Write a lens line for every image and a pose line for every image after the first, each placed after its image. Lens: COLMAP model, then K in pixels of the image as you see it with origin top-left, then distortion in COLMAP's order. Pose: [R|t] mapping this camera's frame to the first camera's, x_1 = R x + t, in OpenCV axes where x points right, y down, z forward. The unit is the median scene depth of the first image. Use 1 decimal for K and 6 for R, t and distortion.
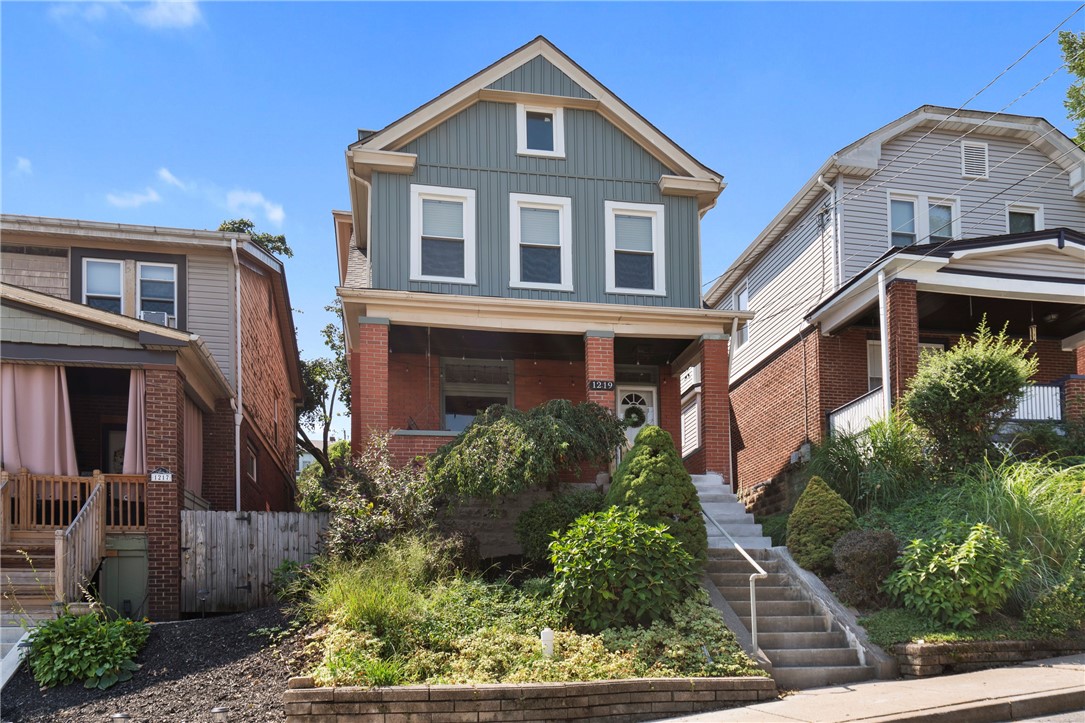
lens RADIAL K [[701.4, 0, 542.5], [0, 701.4, 361.5], [0, 0, 1]] dist [0.003701, 0.003637]
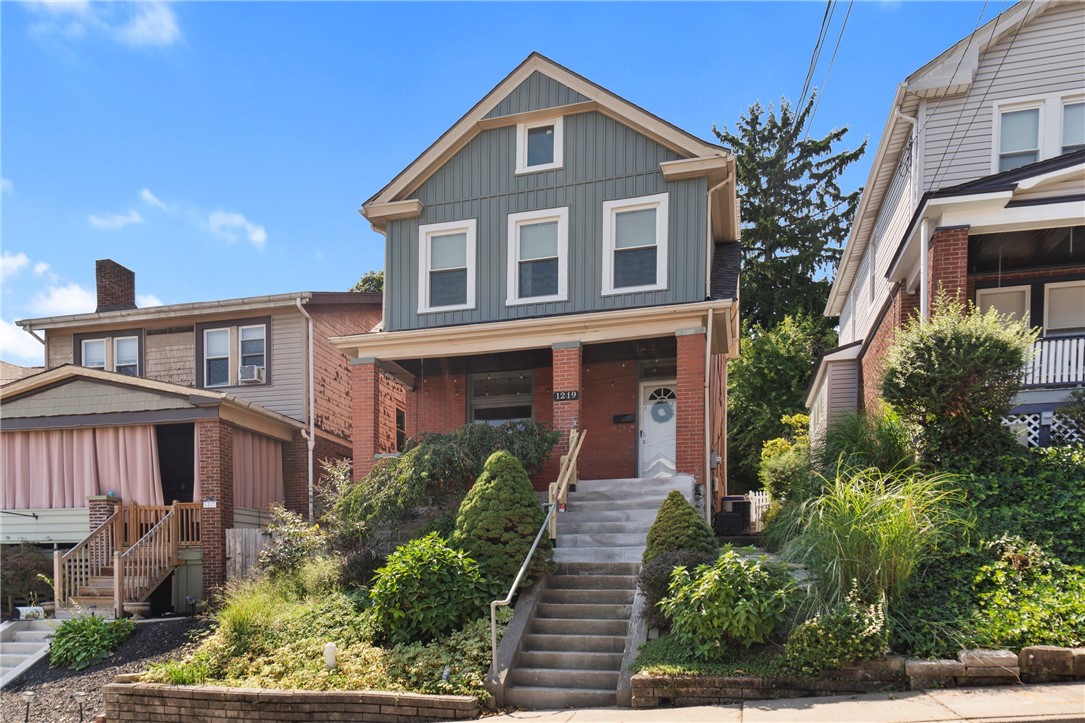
lens RADIAL K [[703.0, 0, 541.8], [0, 703.0, 357.0], [0, 0, 1]] dist [0.003086, 0.000032]
pose [[0.916181, -0.107743, -0.386010, 0.409332], [0.123749, 0.992172, 0.016779, -0.039808], [0.381180, -0.063141, 0.922342, 0.024753]]
